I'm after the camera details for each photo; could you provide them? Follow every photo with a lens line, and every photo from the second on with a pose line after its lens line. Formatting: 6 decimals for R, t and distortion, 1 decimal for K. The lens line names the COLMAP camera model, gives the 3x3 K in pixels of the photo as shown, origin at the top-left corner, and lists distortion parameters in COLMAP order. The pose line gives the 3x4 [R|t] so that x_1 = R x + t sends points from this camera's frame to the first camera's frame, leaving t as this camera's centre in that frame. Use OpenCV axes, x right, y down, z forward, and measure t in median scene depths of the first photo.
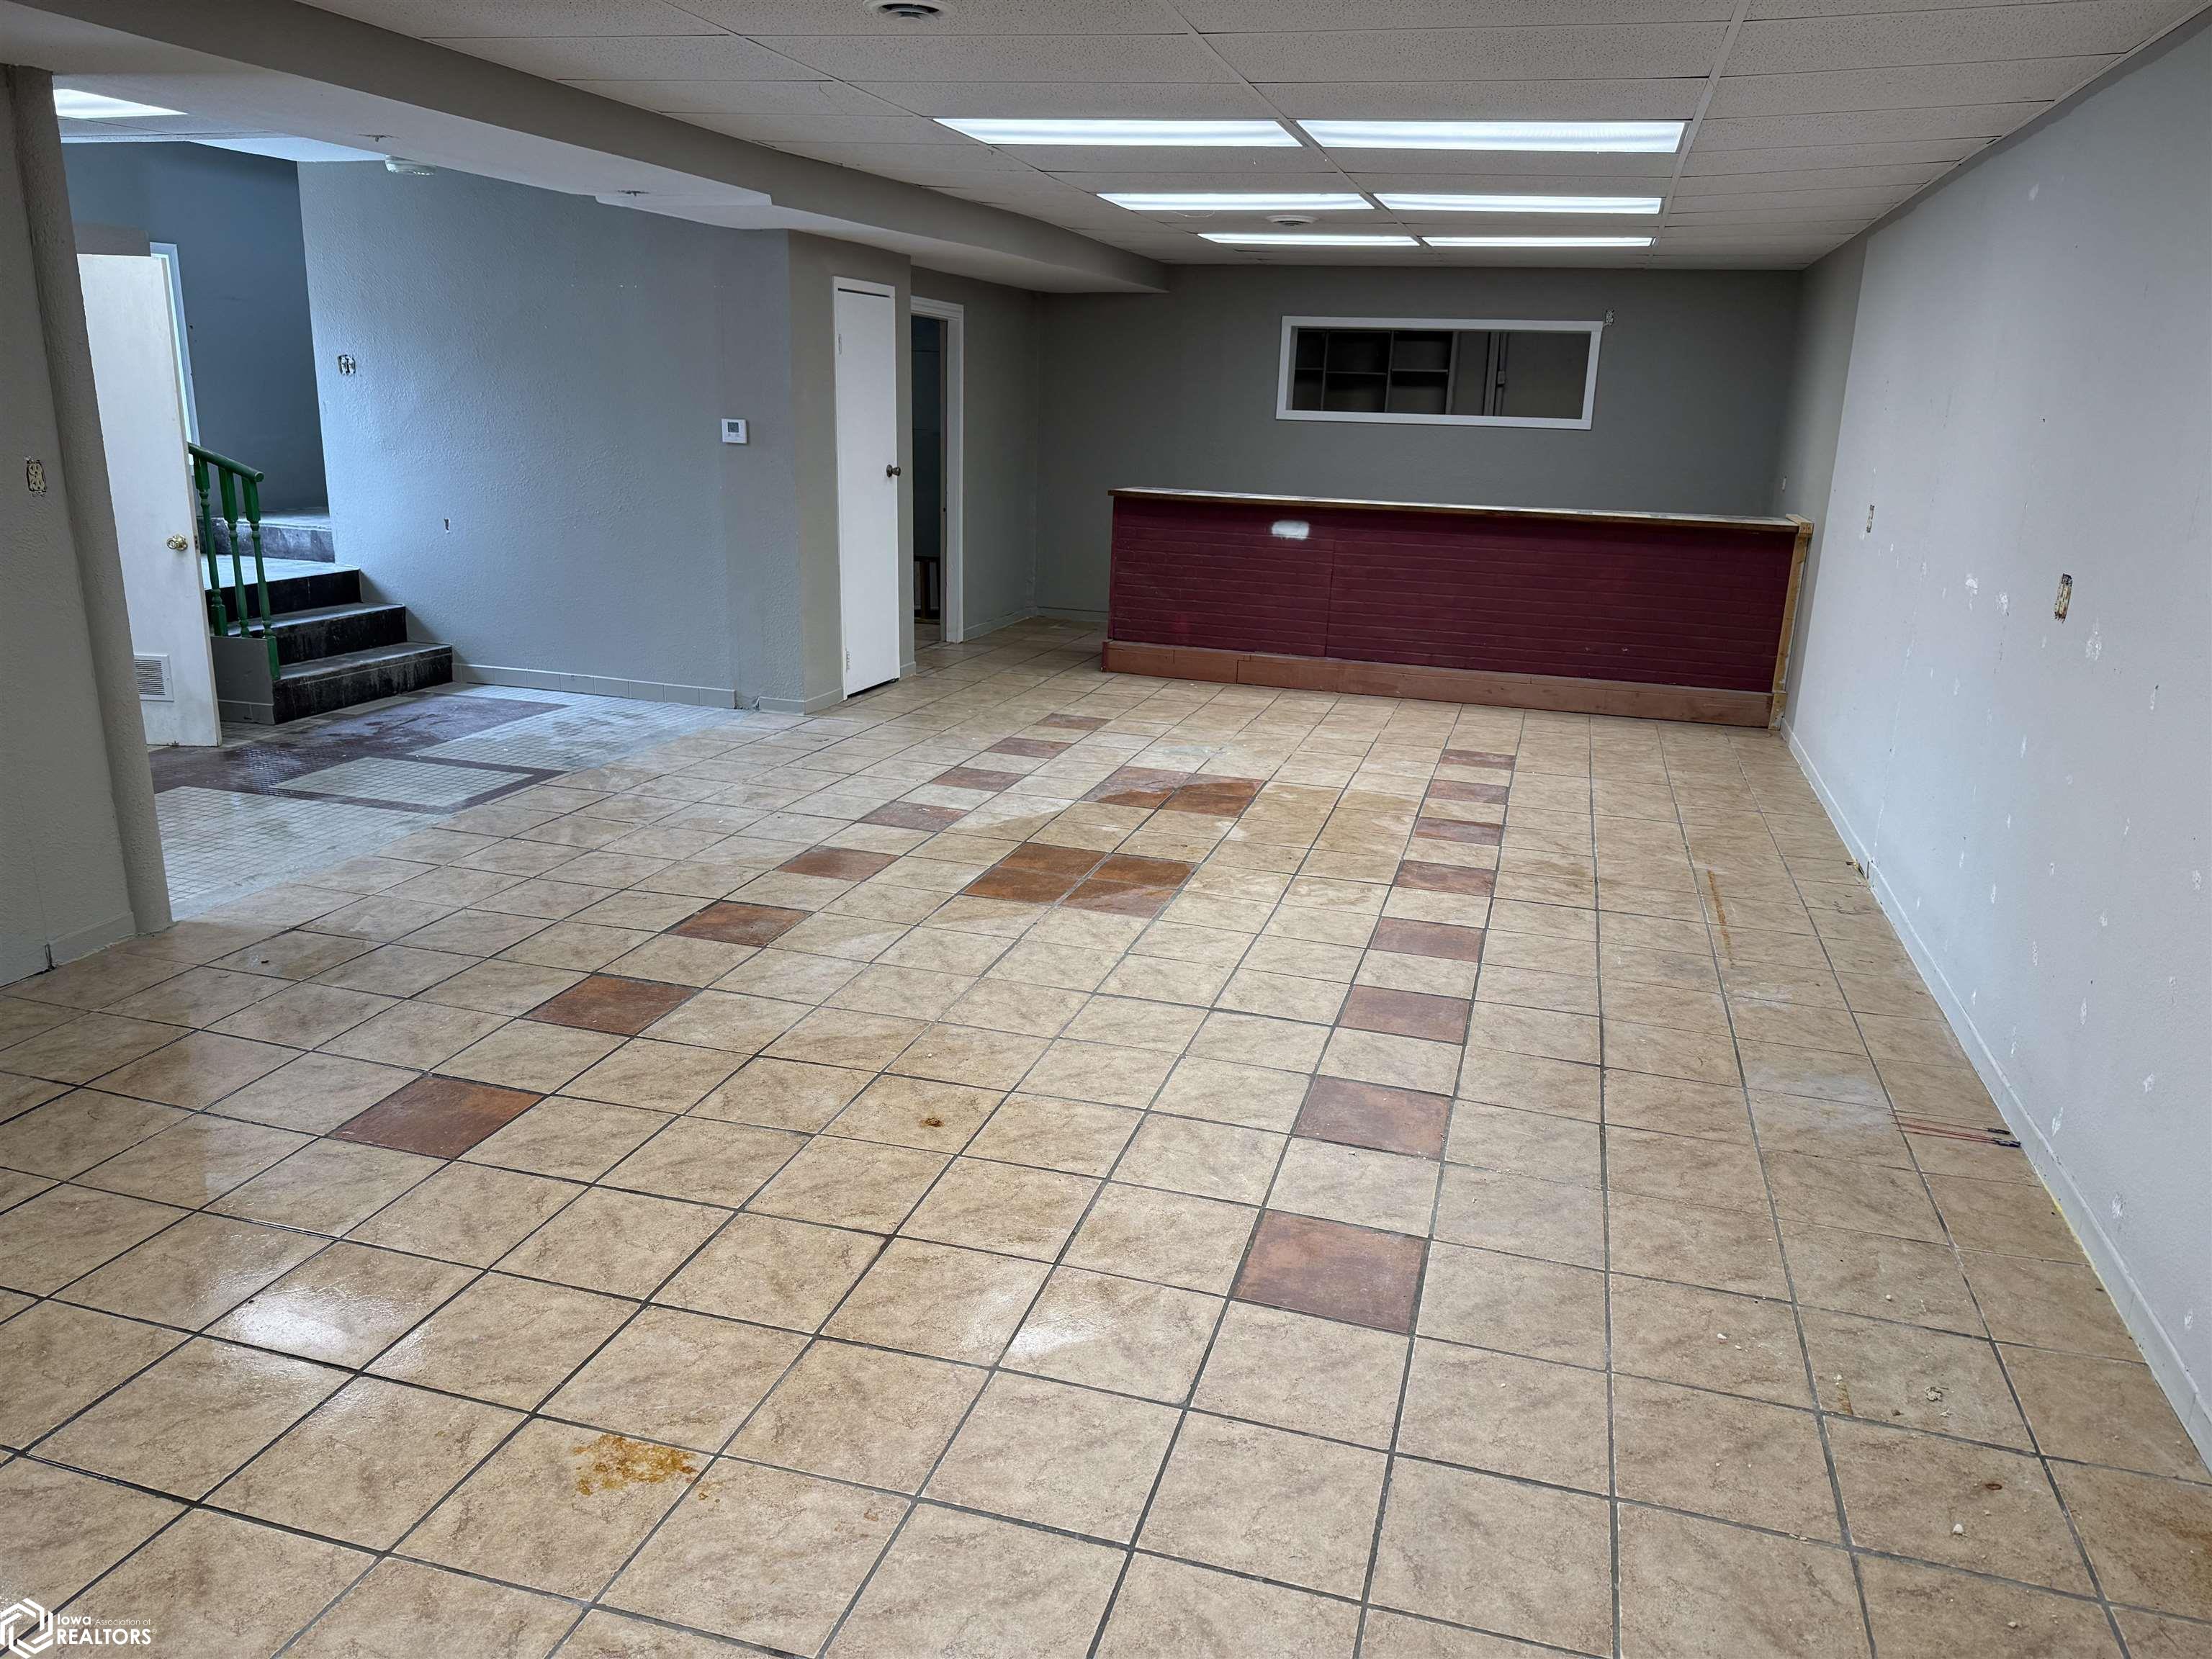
lens RADIAL K [[1569.3, 0, 1186.0], [0, 1569.3, 833.0], [0, 0, 1]] dist [0.195213, -0.001596]
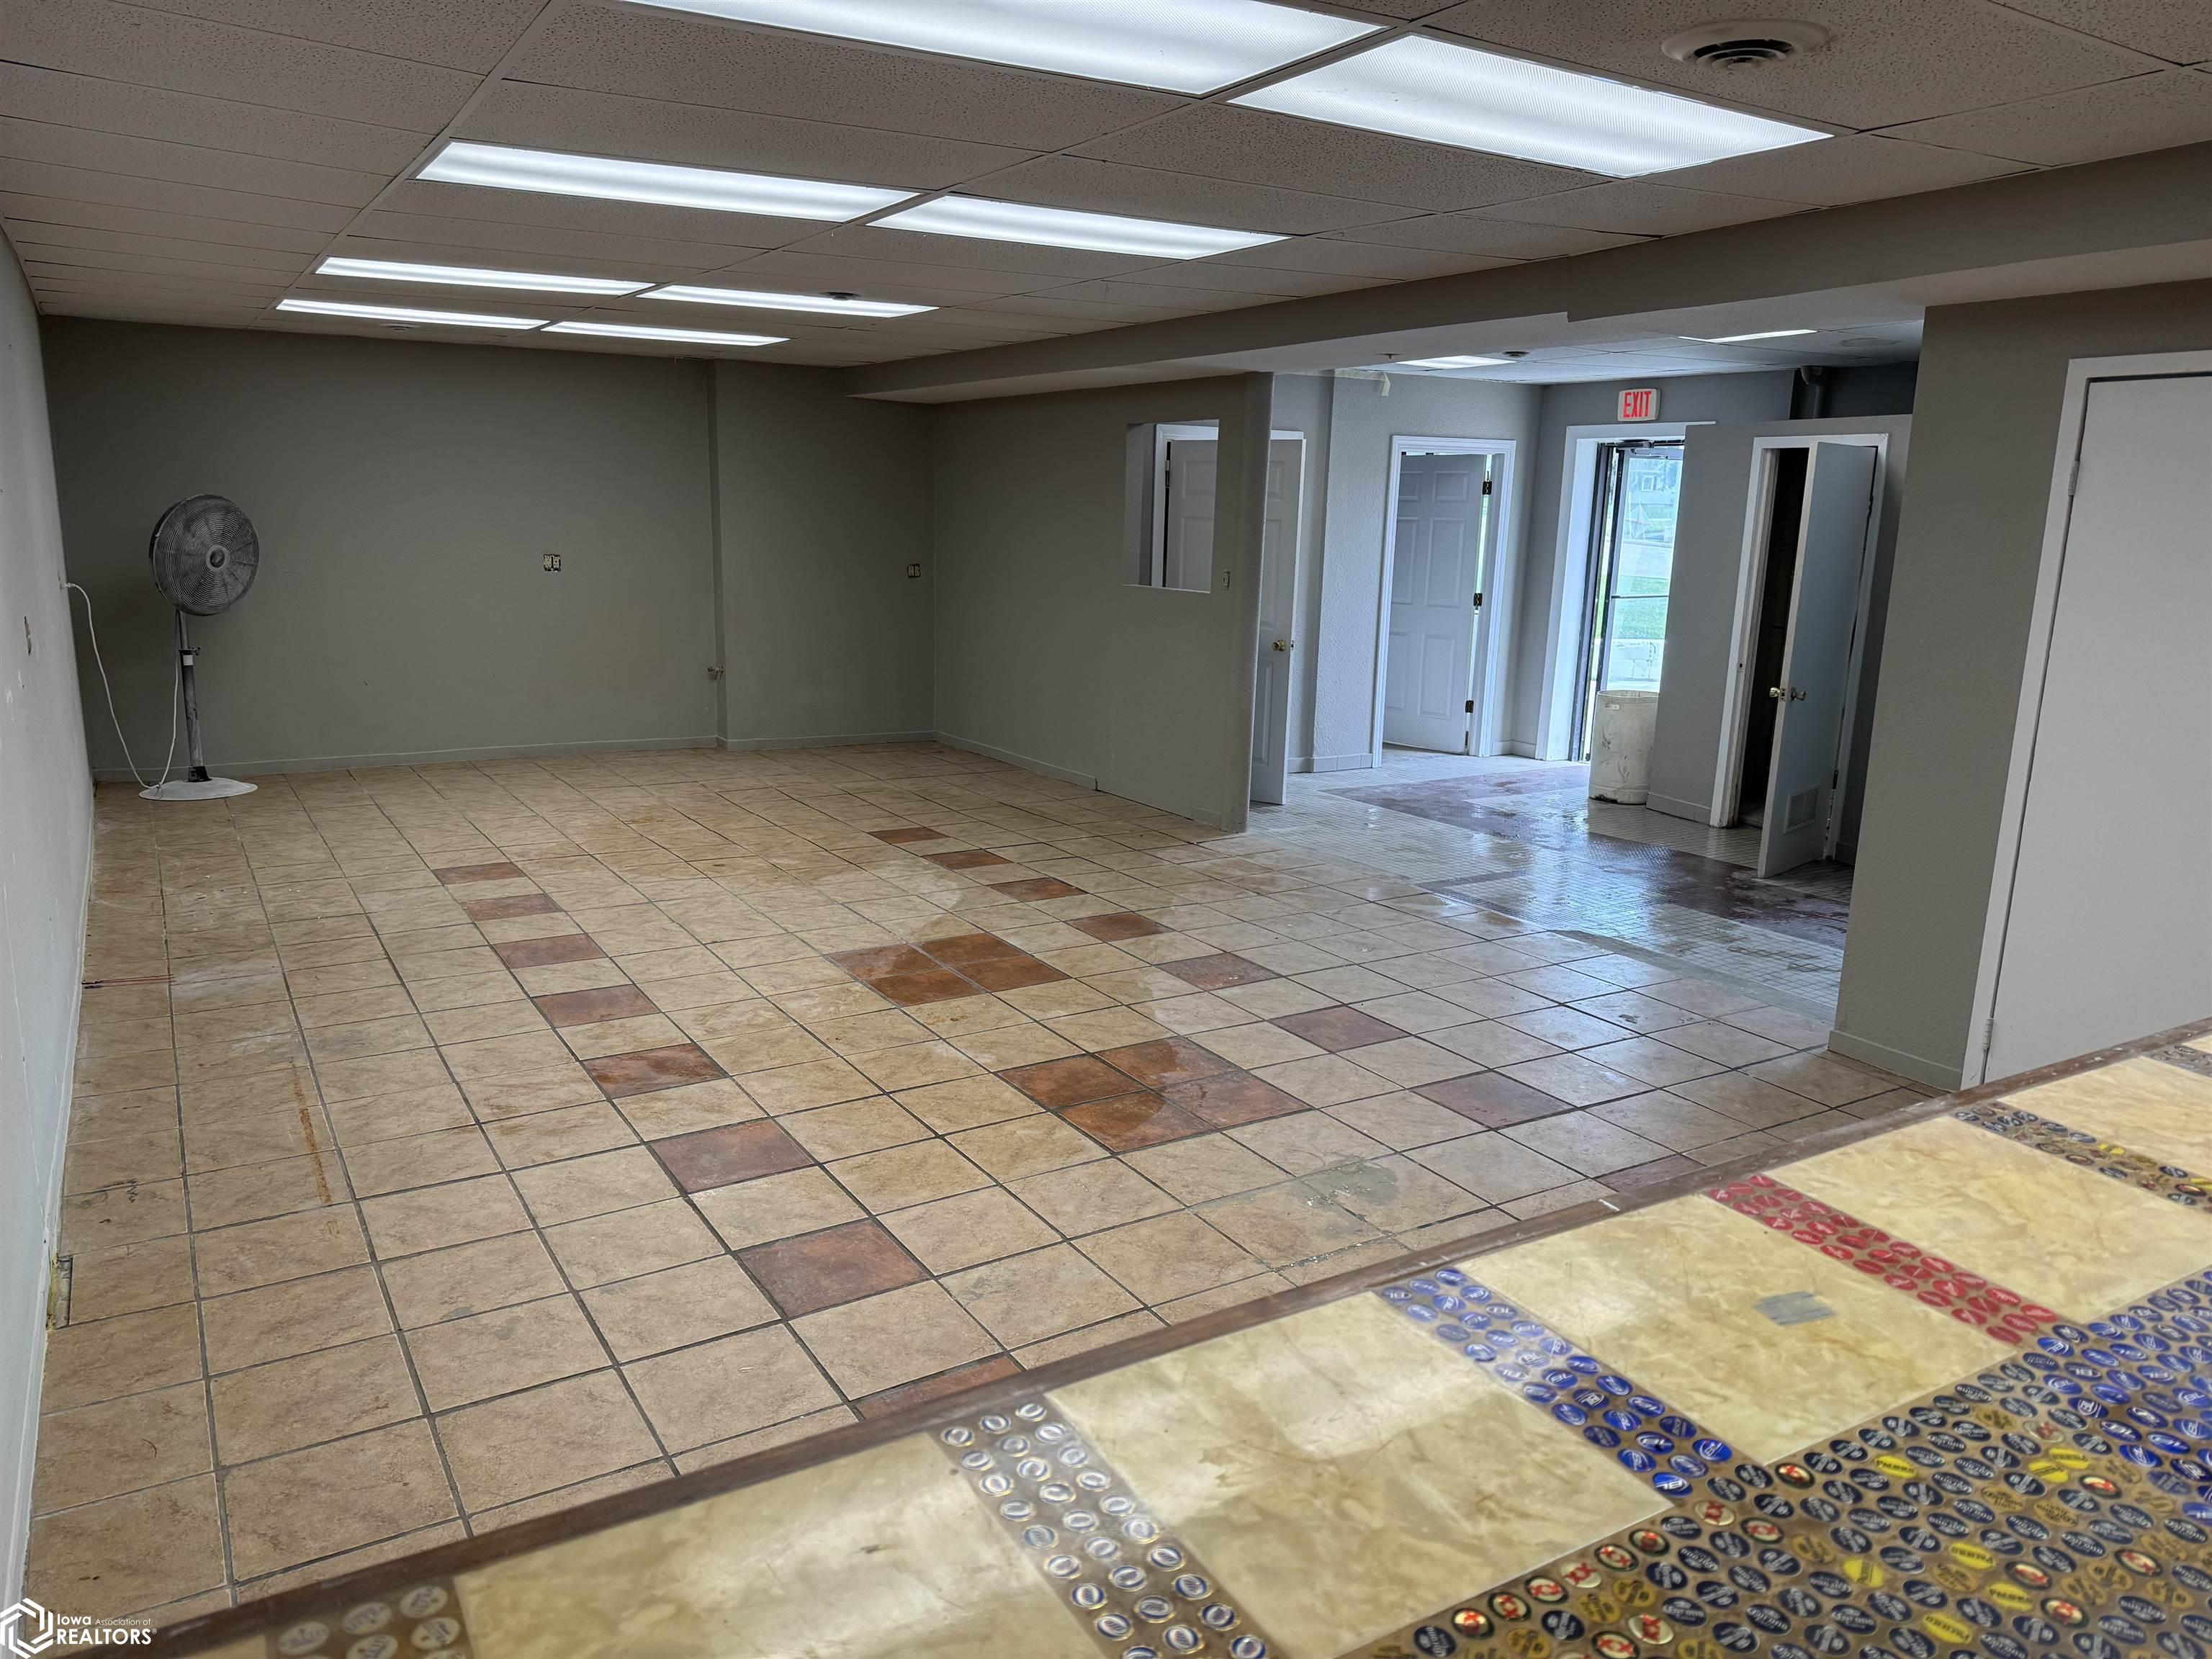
lens RADIAL K [[1574.1, 0, 1106.0], [0, 1574.1, 829.5], [0, 0, 1]] dist [-0.007559, 0.109089]
pose [[-0.703228, 0.095425, -0.704532, 0.602417], [-0.239356, 0.901328, 0.360993, -0.467159], [0.669462, 0.422494, -0.610998, 1.705864]]
